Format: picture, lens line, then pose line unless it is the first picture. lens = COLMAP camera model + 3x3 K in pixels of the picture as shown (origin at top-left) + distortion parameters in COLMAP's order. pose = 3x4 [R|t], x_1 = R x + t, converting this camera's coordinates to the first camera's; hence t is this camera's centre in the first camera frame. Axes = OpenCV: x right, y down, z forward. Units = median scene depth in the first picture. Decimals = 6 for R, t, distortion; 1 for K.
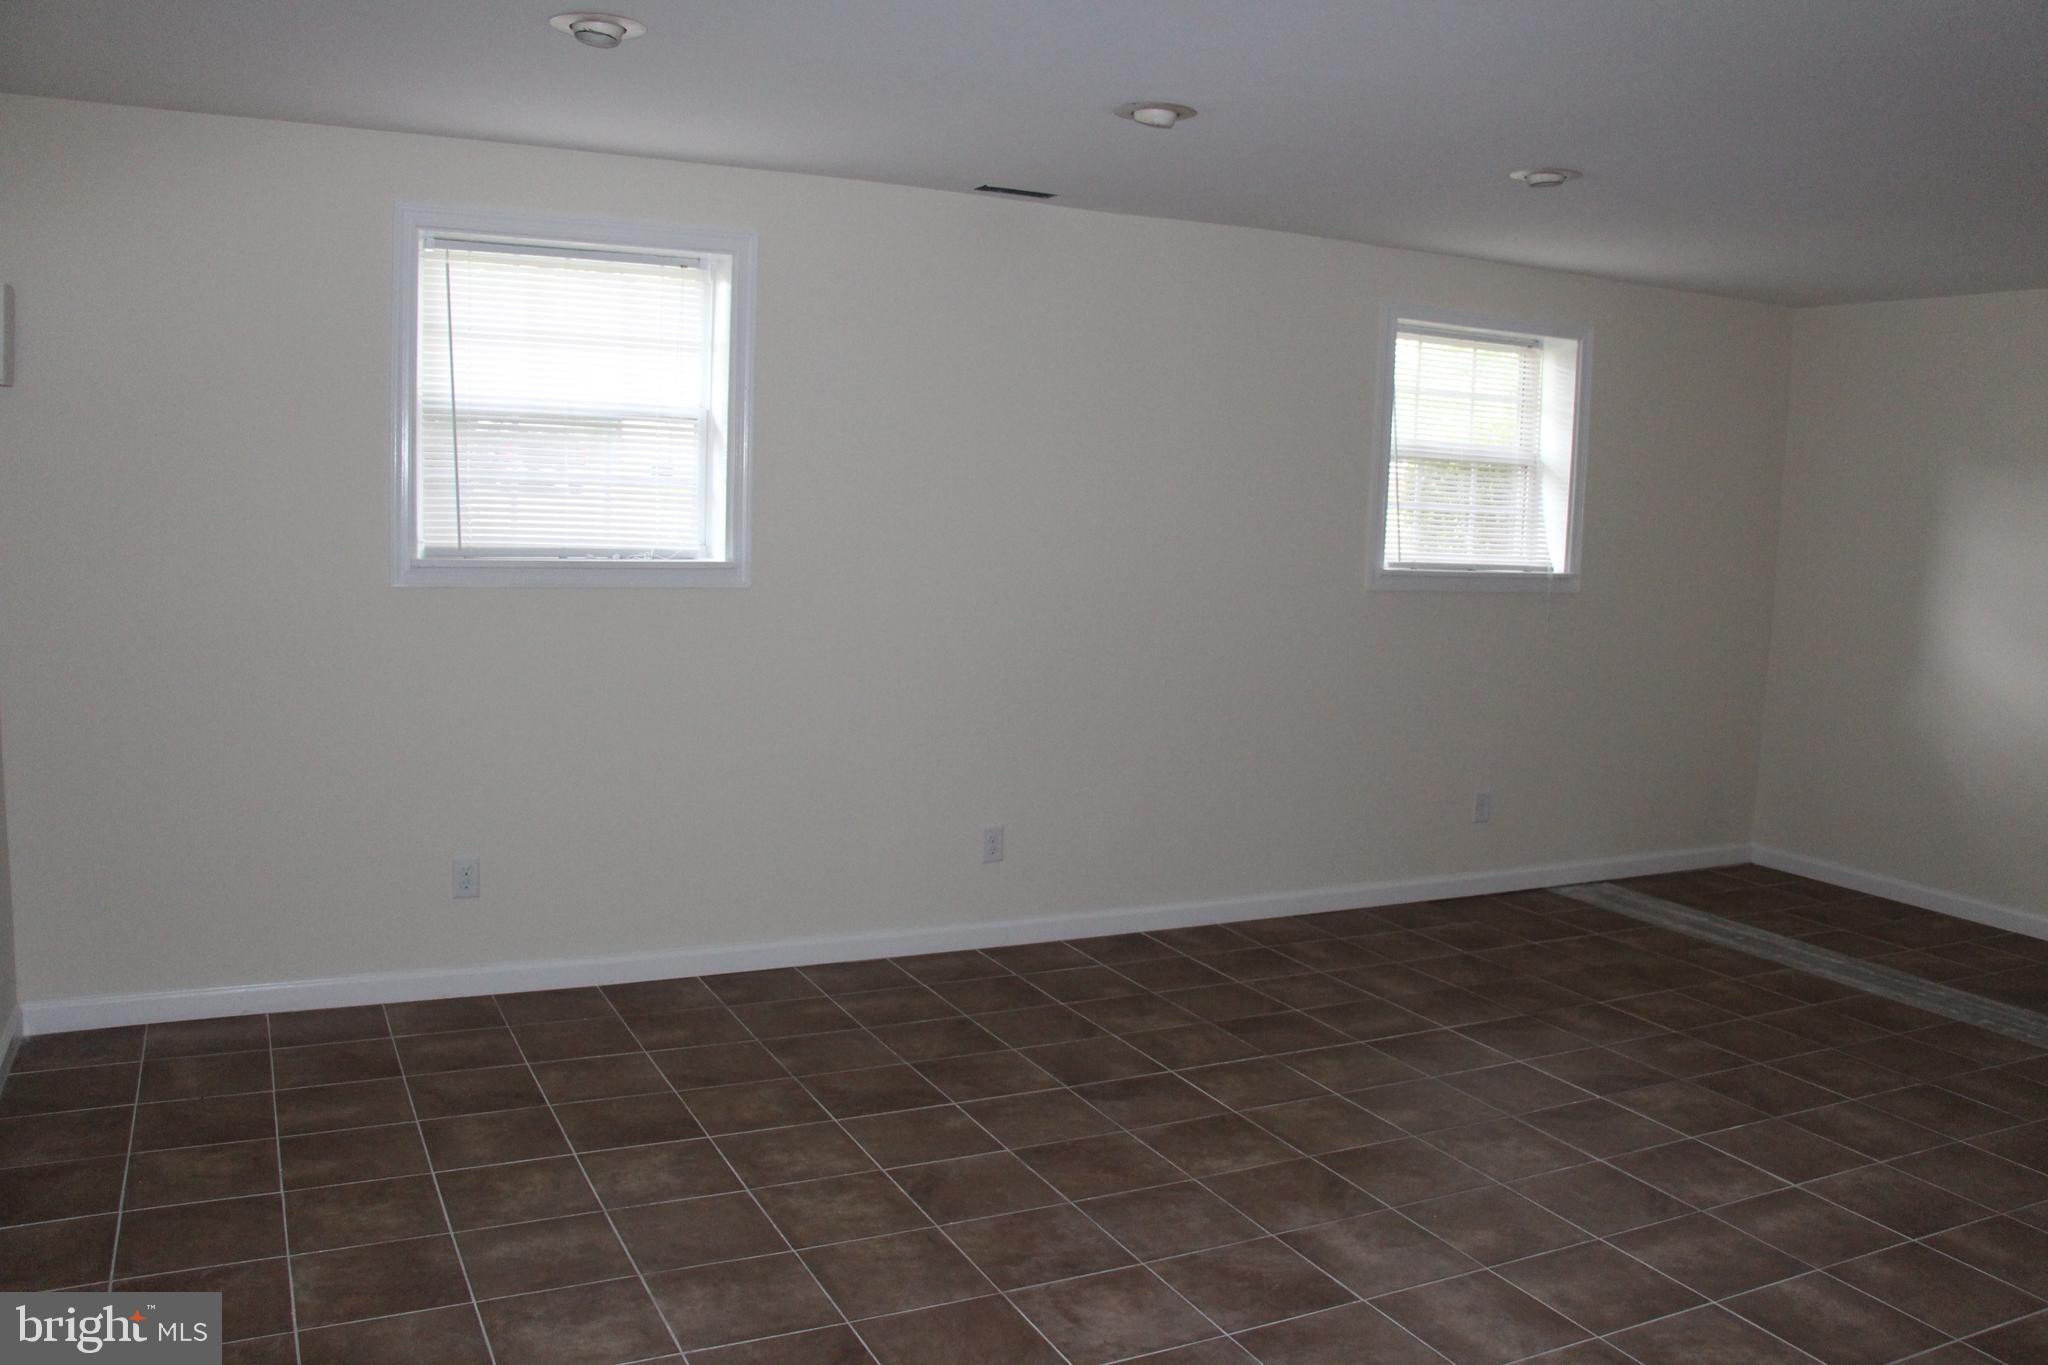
lens RADIAL K [[1678.5, 0, 1038.3], [0, 1678.5, 670.0], [0, 0, 1]] dist [-0.146175, 0.089233]
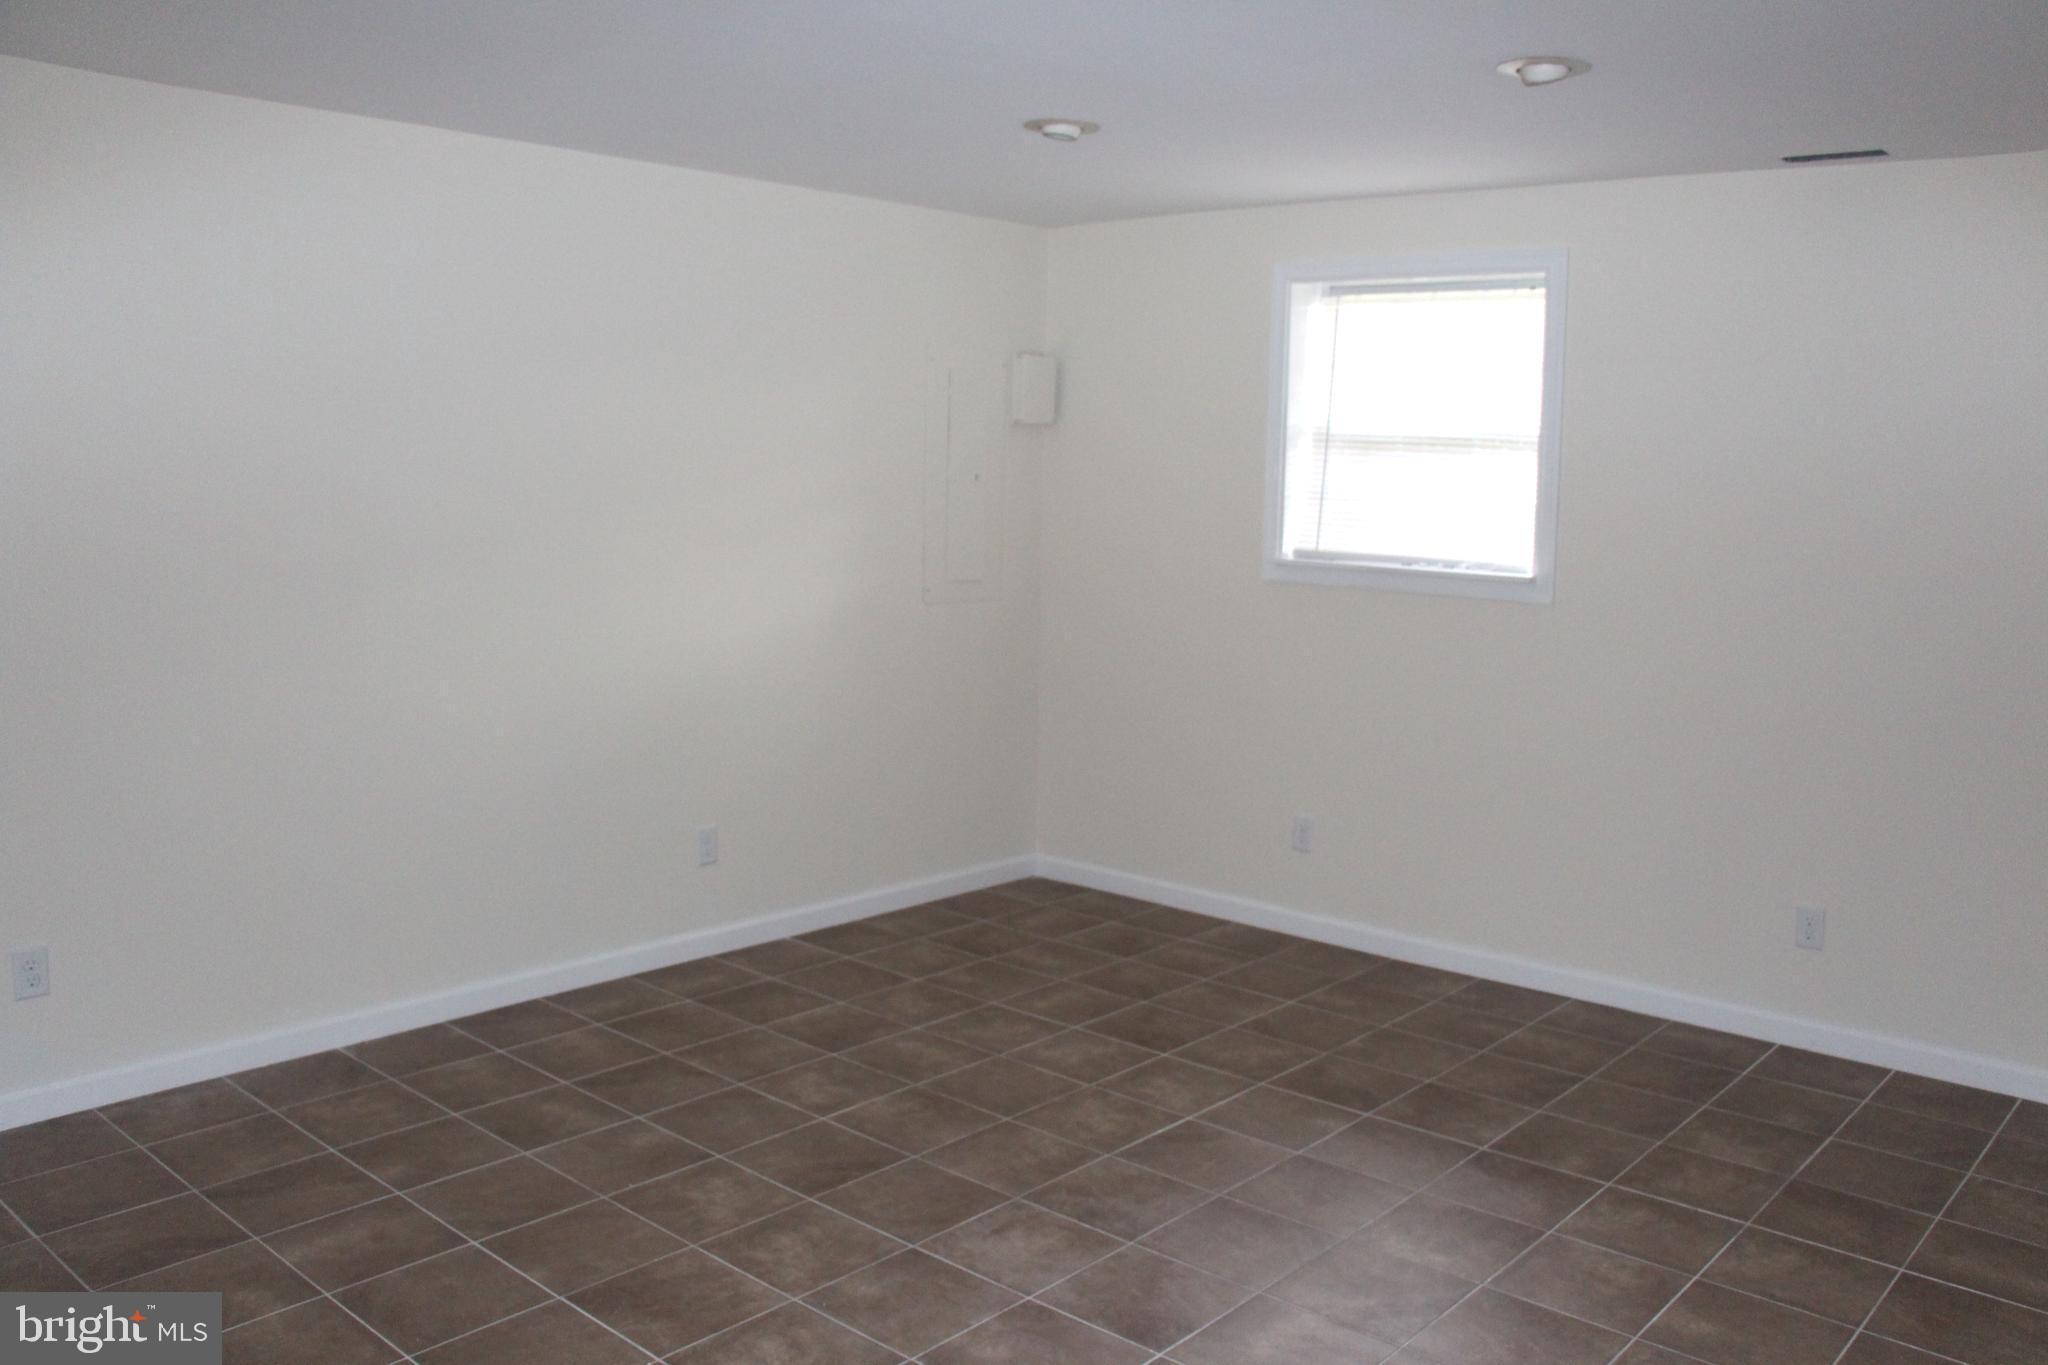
lens RADIAL K [[1678.5, 0, 1041.9], [0, 1678.5, 681.6], [0, 0, 1]] dist [-0.146175, 0.089233]
pose [[0.379784, 0.093267, -0.920362, 0.721989], [-0.110967, 0.992314, 0.054768, -0.027201], [0.918396, 0.081330, 0.387214, 0.395951]]
